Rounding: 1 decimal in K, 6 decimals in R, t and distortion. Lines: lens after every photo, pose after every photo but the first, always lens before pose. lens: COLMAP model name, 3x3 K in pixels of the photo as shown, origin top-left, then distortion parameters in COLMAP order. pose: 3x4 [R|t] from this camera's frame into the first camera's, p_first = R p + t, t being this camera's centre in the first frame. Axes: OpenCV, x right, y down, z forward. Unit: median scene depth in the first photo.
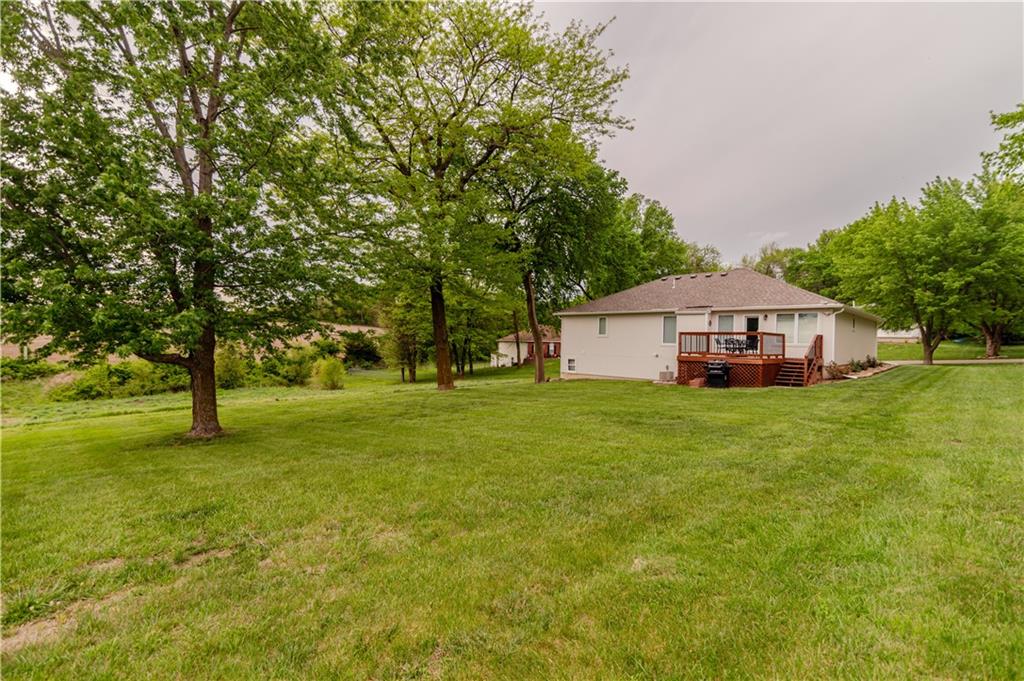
lens RADIAL K [[456.8, 0, 512.3], [0, 456.8, 341.7], [0, 0, 1]] dist [0.013413, -0.000257]
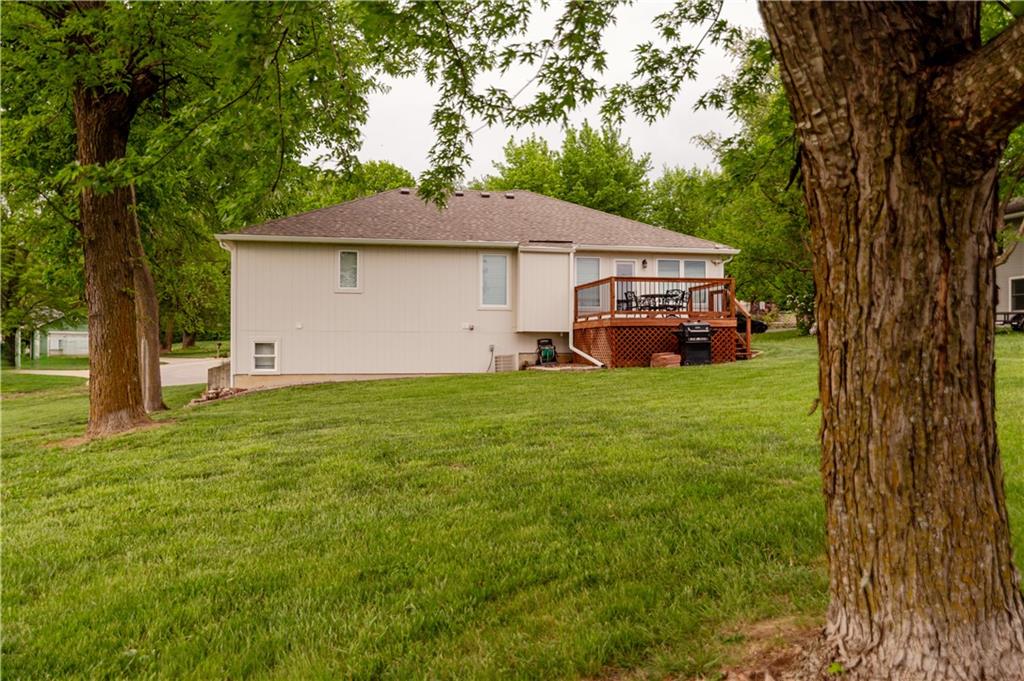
lens RADIAL K [[808.1, 0, 511.3], [0, 808.1, 340.5], [0, 0, 1]] dist [0.000678, -0.003445]
pose [[0.564032, -0.005922, 0.825732, -0.334084], [0.013891, 0.999901, -0.002317, 0.036925], [-0.825636, 0.012777, 0.564058, 0.326576]]
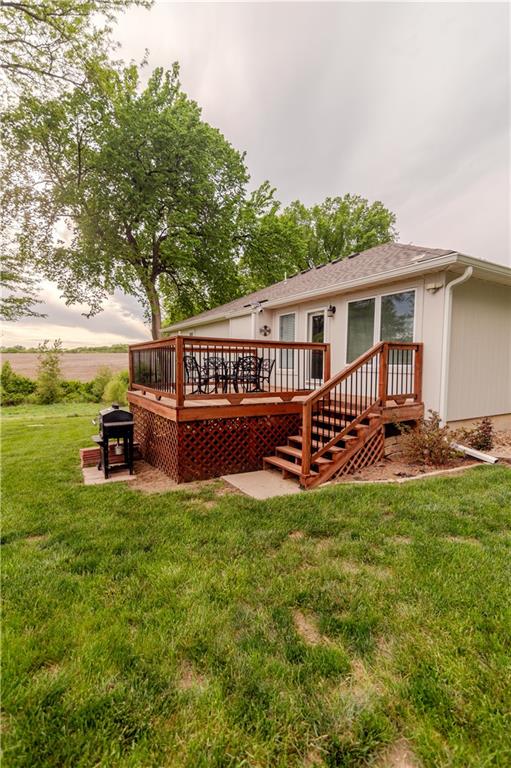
lens RADIAL K [[347.3, 0, 255.7], [0, 347.3, 386.4], [0, 0, 1]] dist [0.019634, -0.000079]
pose [[0.969340, 0.005681, -0.245659, 0.365675], [0.009023, 0.998236, 0.058688, 0.002221], [0.245559, -0.059105, 0.967578, 0.400506]]
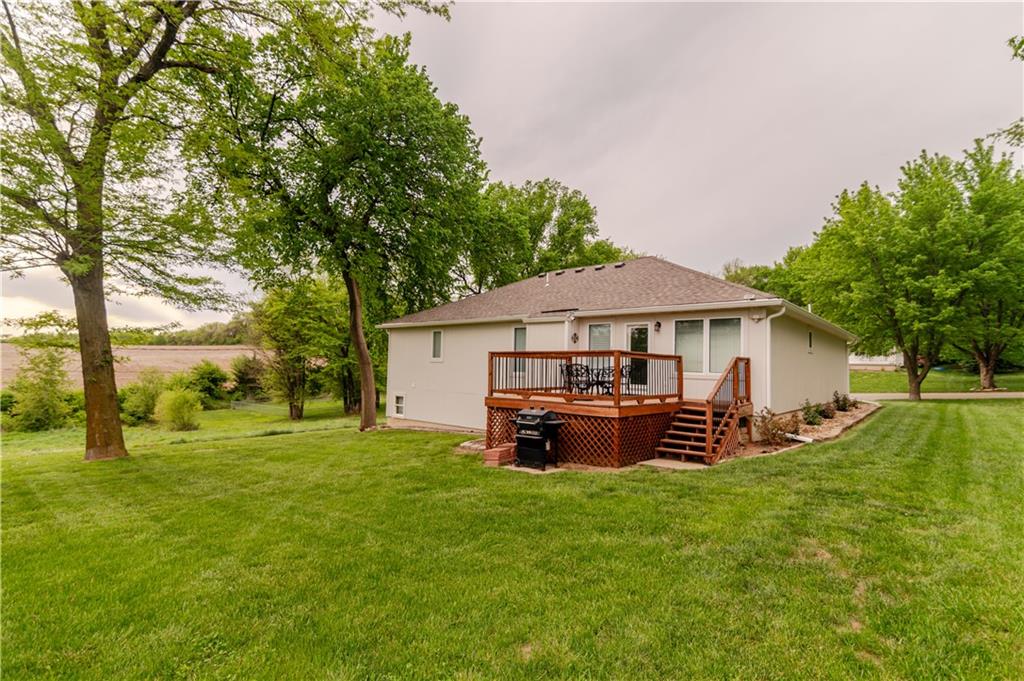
lens RADIAL K [[483.4, 0, 512.4], [0, 483.4, 343.0], [0, 0, 1]] dist [0.019758, -0.001123]
pose [[0.997975, 0.004517, 0.063440, 0.217251], [-0.001192, 0.998628, -0.052355, -0.001061], [-0.063590, 0.052174, 0.996611, 0.270454]]
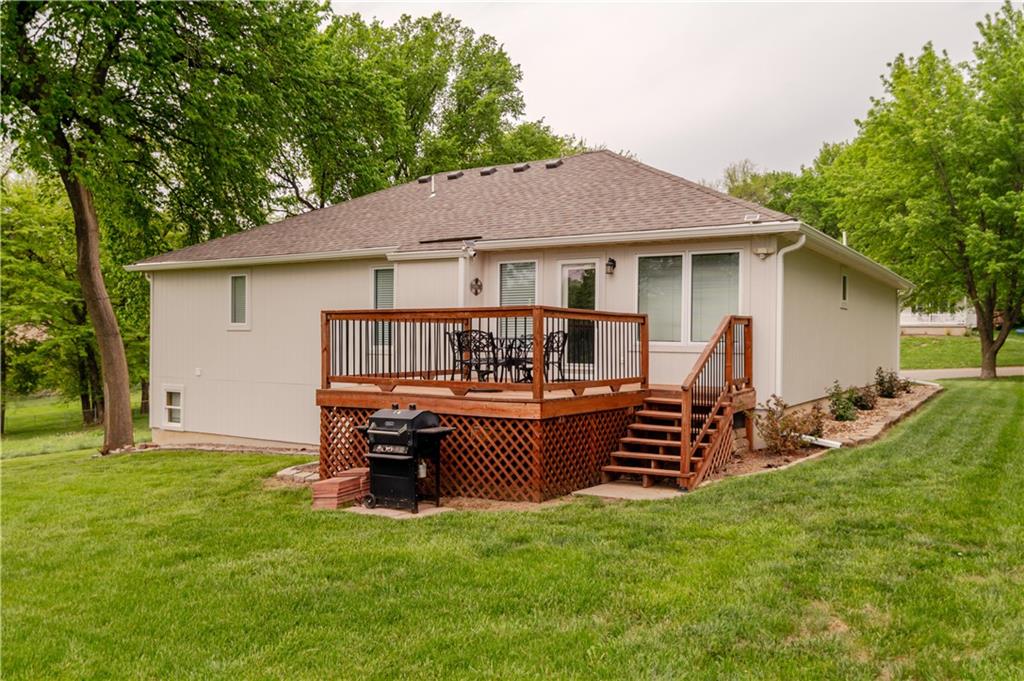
lens RADIAL K [[808.1, 0, 511.3], [0, 808.1, 340.5], [0, 0, 1]] dist [0.000678, -0.003445]
pose [[0.977112, -0.012832, 0.212340, 0.227615], [0.012520, 0.999918, 0.002817, -0.000666], [-0.212359, -0.000094, 0.977192, 0.277773]]
